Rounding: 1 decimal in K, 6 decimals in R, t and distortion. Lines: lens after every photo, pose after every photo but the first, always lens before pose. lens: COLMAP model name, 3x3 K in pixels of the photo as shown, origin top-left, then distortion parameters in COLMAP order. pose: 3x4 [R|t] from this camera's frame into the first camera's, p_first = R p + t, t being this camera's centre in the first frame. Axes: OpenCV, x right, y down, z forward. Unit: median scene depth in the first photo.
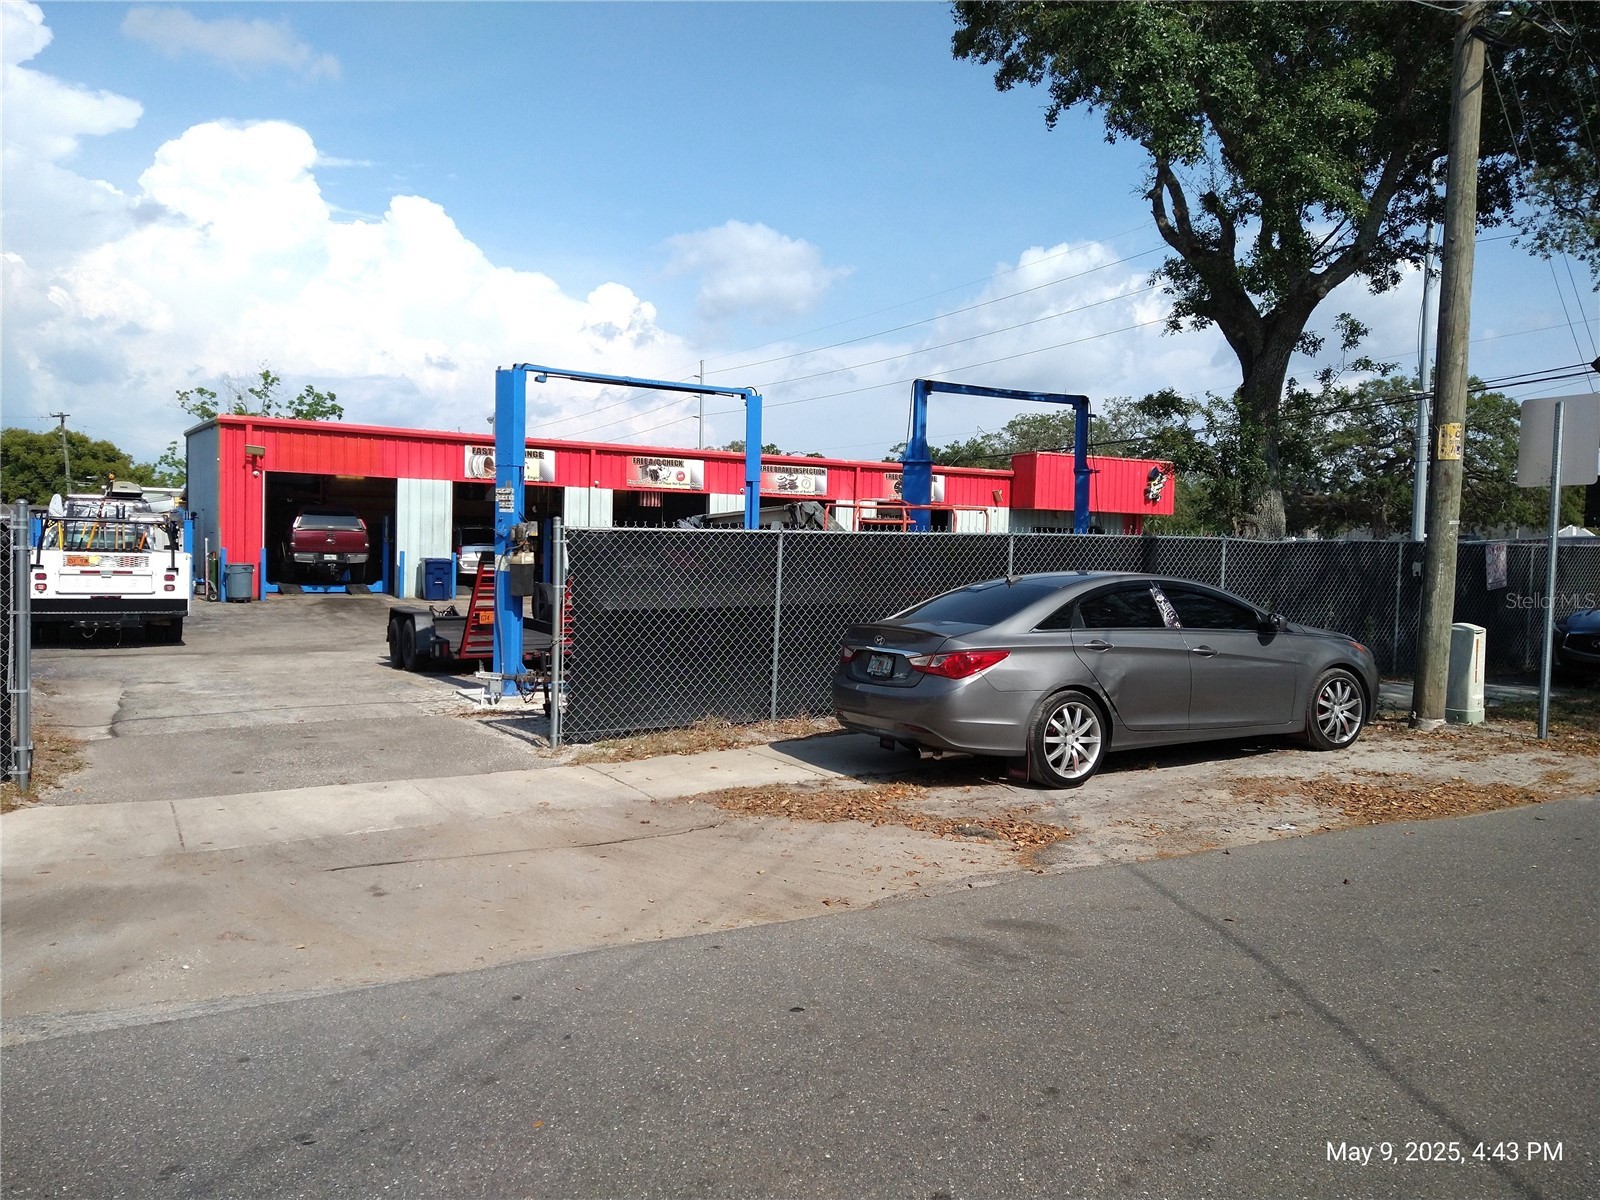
lens RADIAL K [[1165.4, 0, 794.3], [0, 1165.4, 593.3], [0, 0, 1]] dist [0.119040, -0.159688]
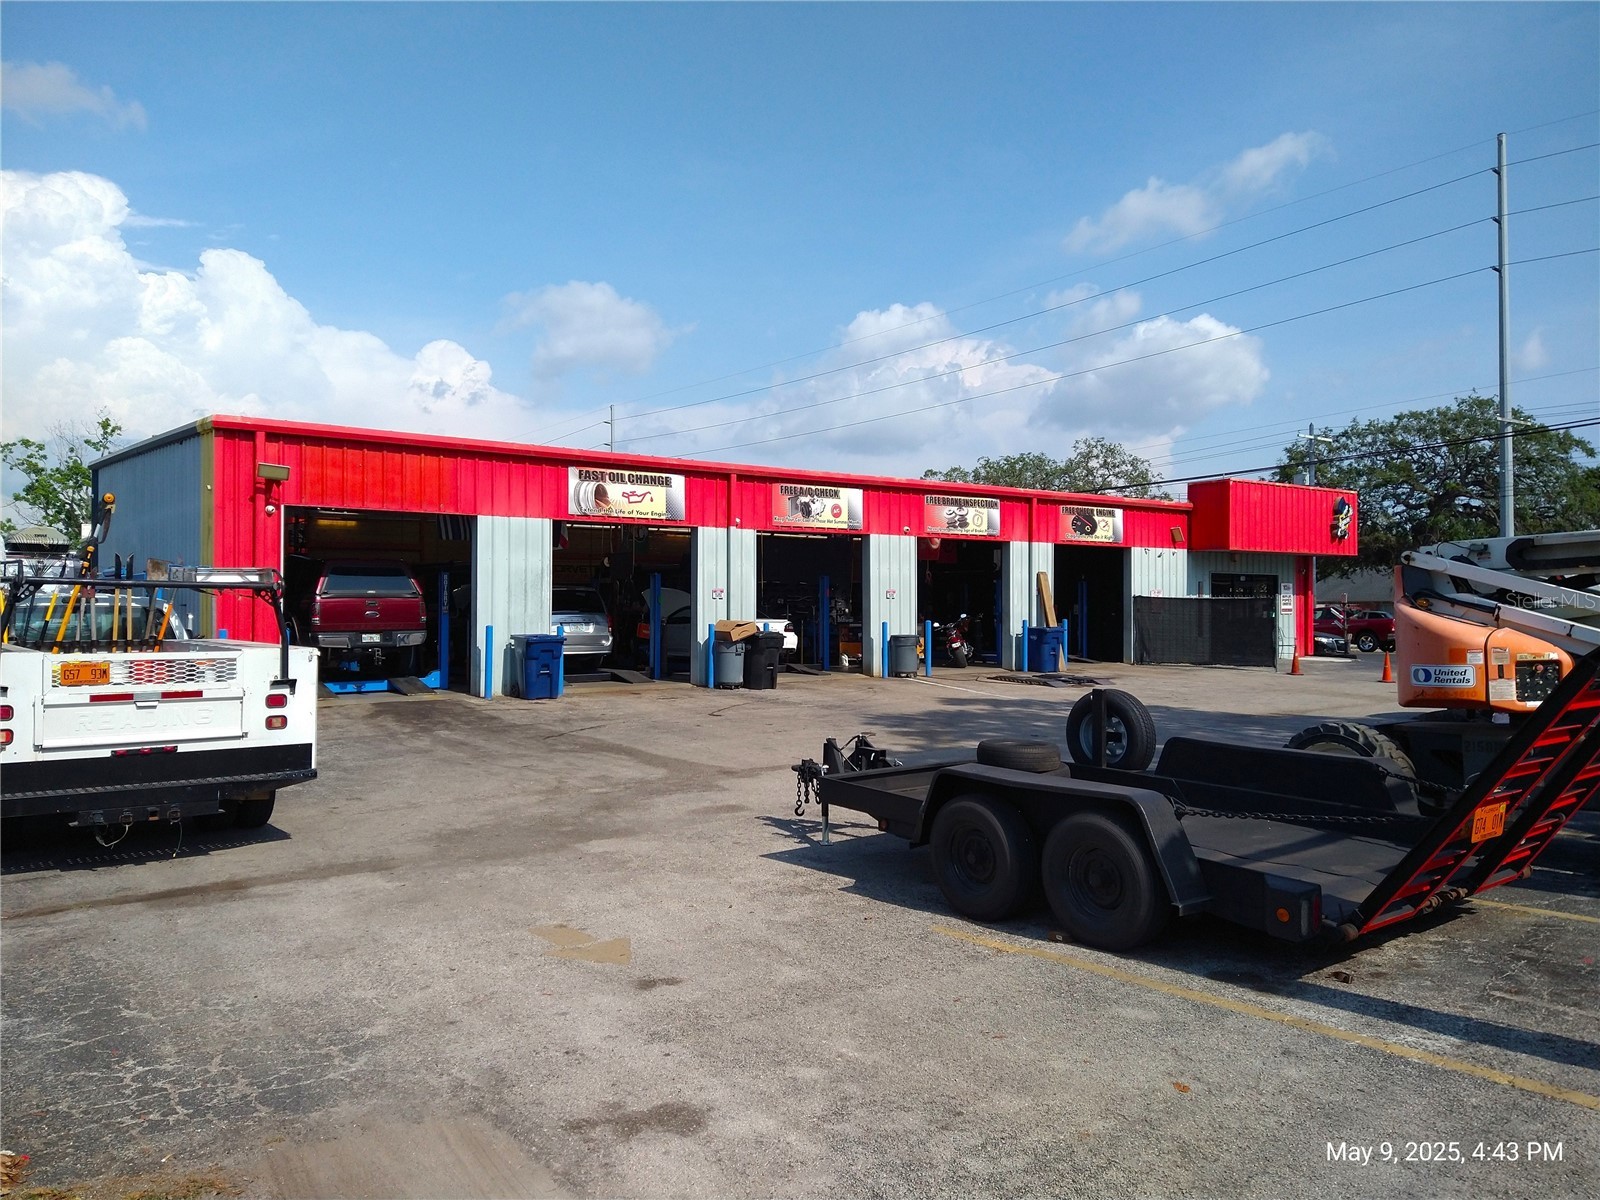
lens RADIAL K [[1165.4, 0, 794.3], [0, 1165.4, 593.3], [0, 0, 1]] dist [0.119040, -0.159688]
pose [[0.991159, -0.022614, 0.130741, -0.286786], [0.028941, 0.998490, -0.046699, -0.021065], [-0.129488, 0.050069, 0.990316, 0.377799]]
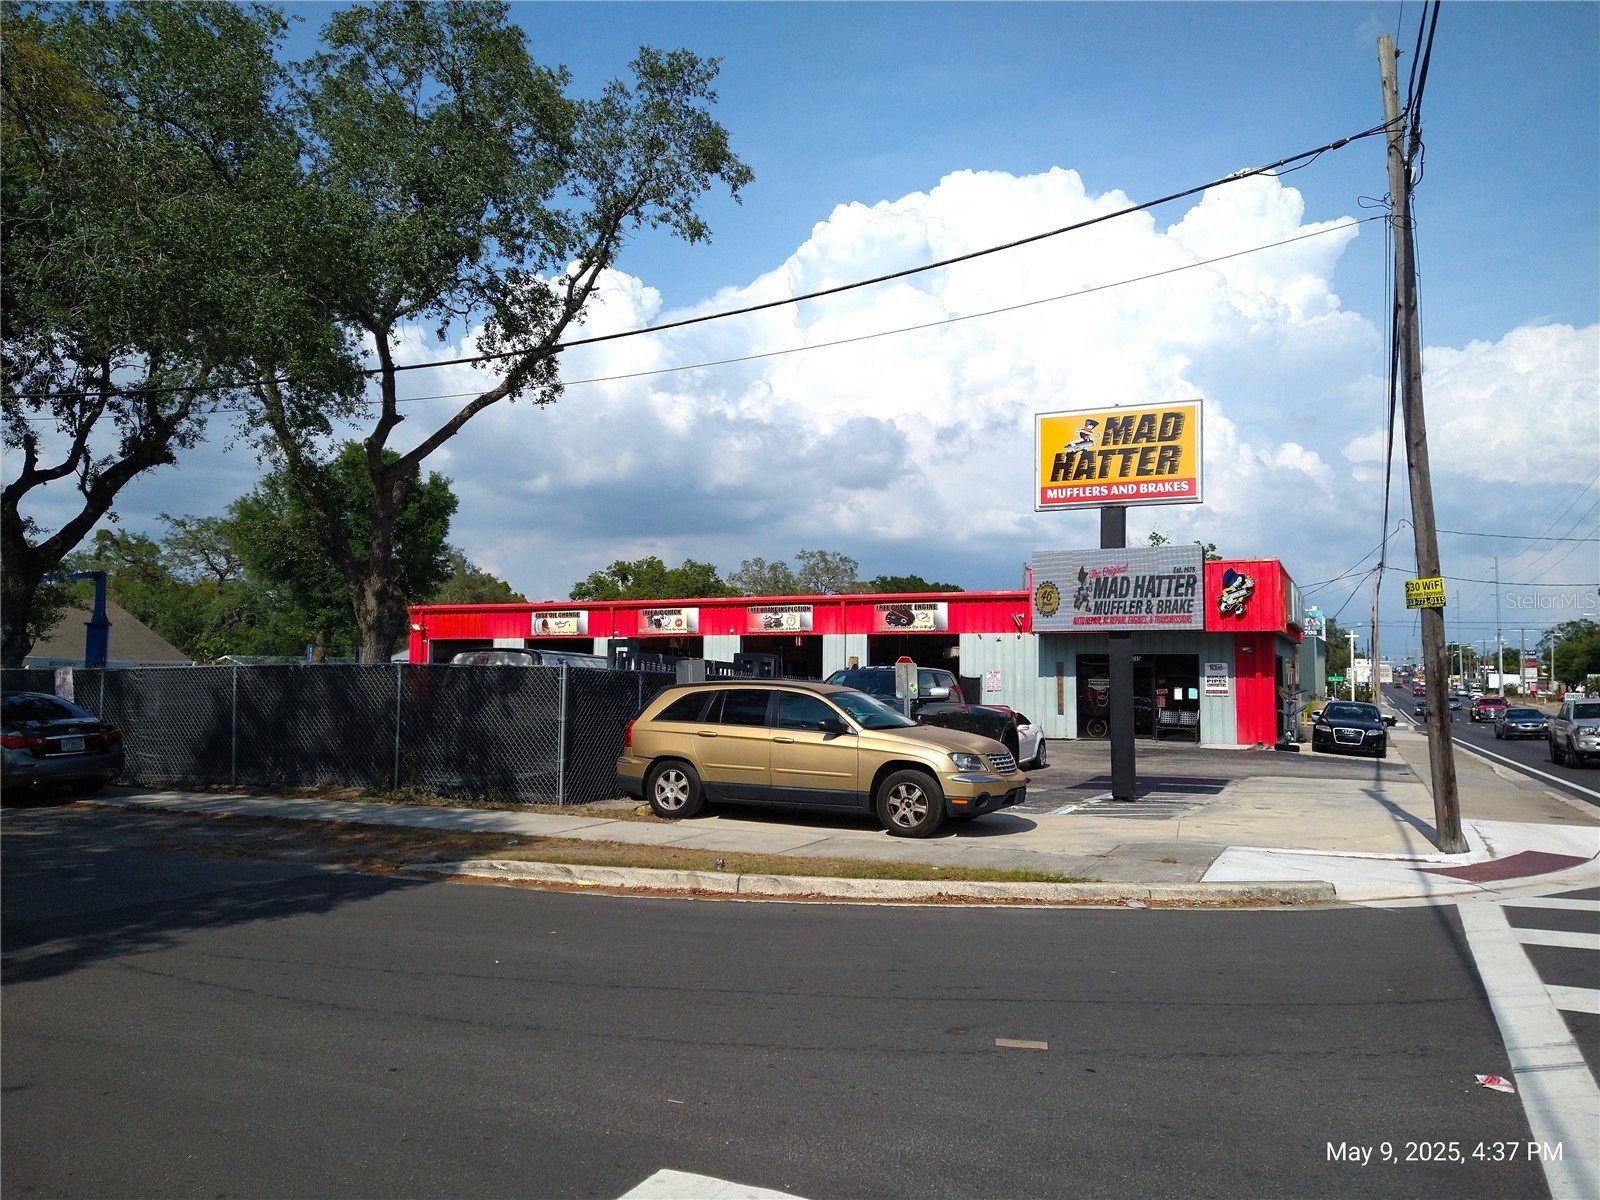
lens RADIAL K [[1165.4, 0, 794.3], [0, 1165.4, 593.3], [0, 0, 1]] dist [0.119040, -0.159688]
pose [[0.575973, -0.077782, -0.813760, 1.212469], [-0.024499, 0.993373, -0.112290, -0.000902], [0.817101, 0.084612, 0.570251, 0.554039]]
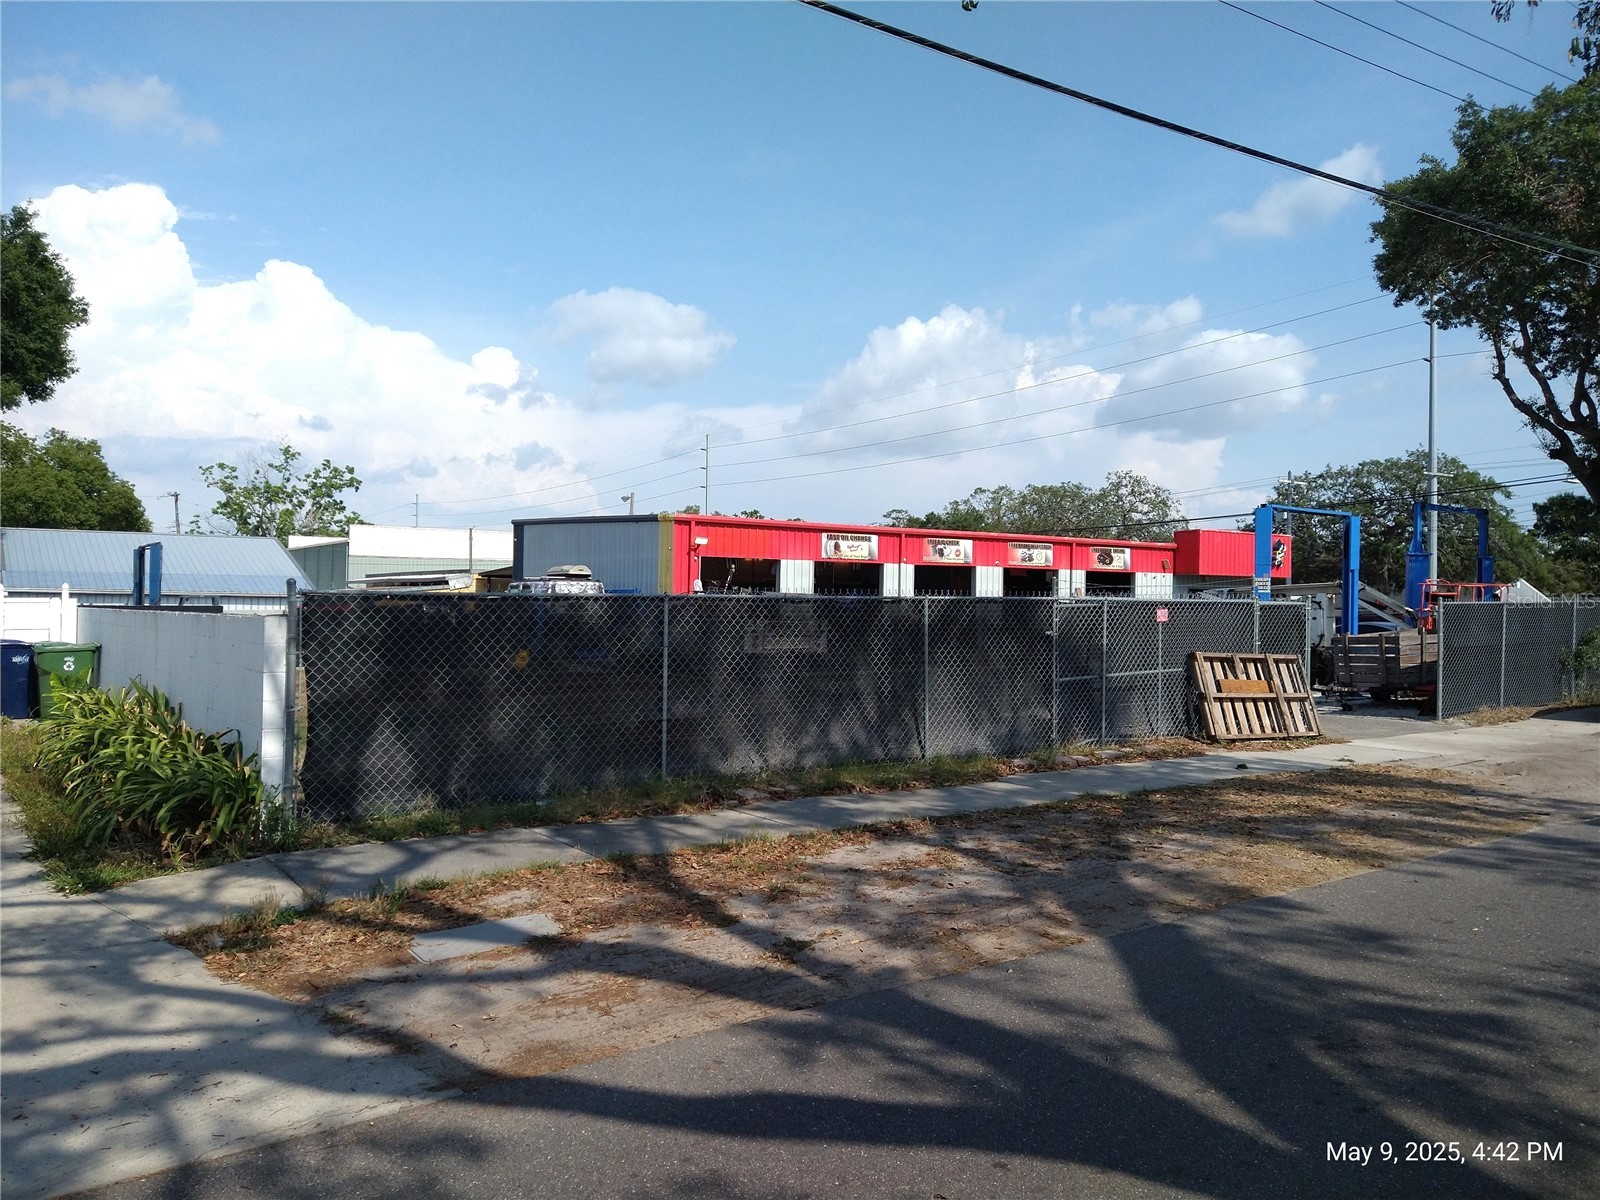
lens RADIAL K [[1165.4, 0, 780.1], [0, 1165.4, 594.7], [0, 0, 1]] dist [0.099196, -0.131699]
pose [[0.995869, -0.014145, 0.089690, -0.522779], [0.018507, 0.998676, -0.047991, 0.000950], [-0.088892, 0.049452, 0.994813, -0.294172]]
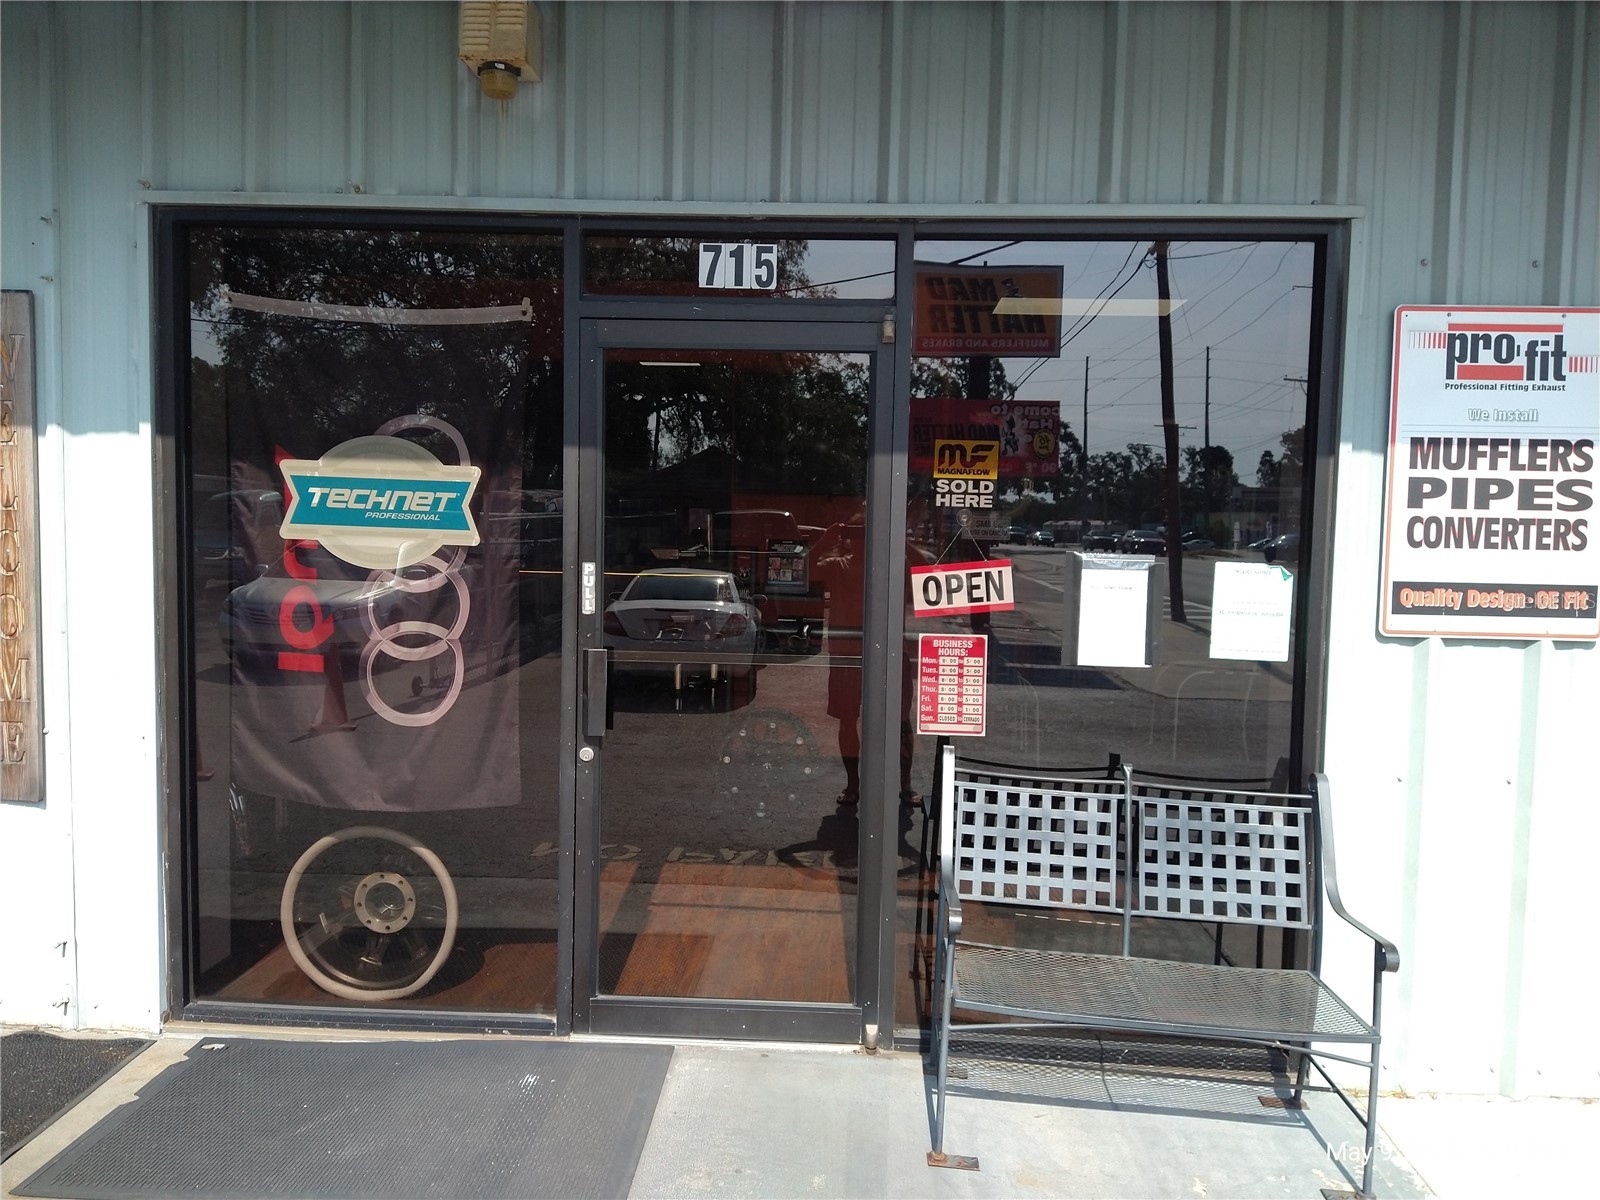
lens RADIAL K [[1165.4, 0, 794.3], [0, 1165.4, 593.3], [0, 0, 1]] dist [0.119040, -0.159688]
pose [[0.834887, 0.027539, -0.549732, 0.462646], [-0.026471, 0.999601, 0.009873, -0.047999], [0.549785, 0.006309, 0.835282, 1.482207]]
